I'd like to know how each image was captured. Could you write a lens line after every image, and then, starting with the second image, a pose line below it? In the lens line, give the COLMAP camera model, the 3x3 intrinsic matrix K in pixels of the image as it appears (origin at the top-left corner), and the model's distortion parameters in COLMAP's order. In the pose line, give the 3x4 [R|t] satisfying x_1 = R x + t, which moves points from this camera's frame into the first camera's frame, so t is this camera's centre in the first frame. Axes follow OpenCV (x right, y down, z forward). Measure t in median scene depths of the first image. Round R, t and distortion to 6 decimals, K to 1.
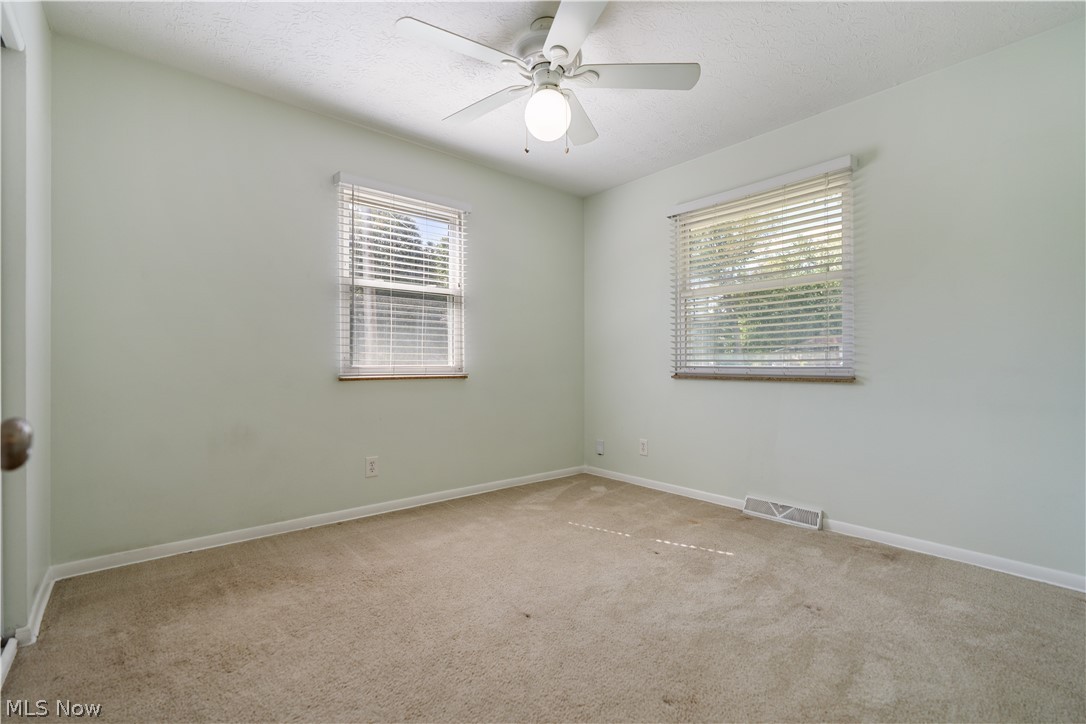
lens RADIAL K [[491.2, 0, 534.4], [0, 491.2, 367.5], [0, 0, 1]] dist [-0.002785, 0.002249]
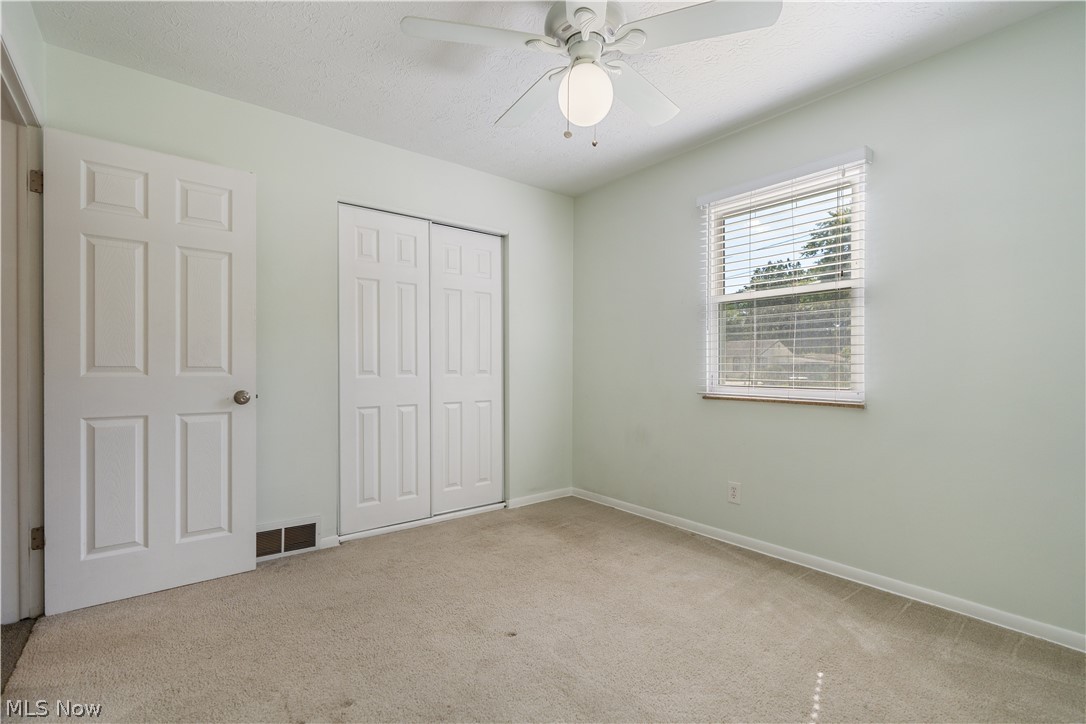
lens RADIAL K [[491.2, 0, 536.0], [0, 491.2, 361.5], [0, 0, 1]] dist [-0.002785, 0.002249]
pose [[-0.029240, -0.006333, -0.999552, 0.648705], [-0.004814, 0.999969, -0.006194, -0.043280], [0.999561, 0.004631, -0.029270, 0.672633]]
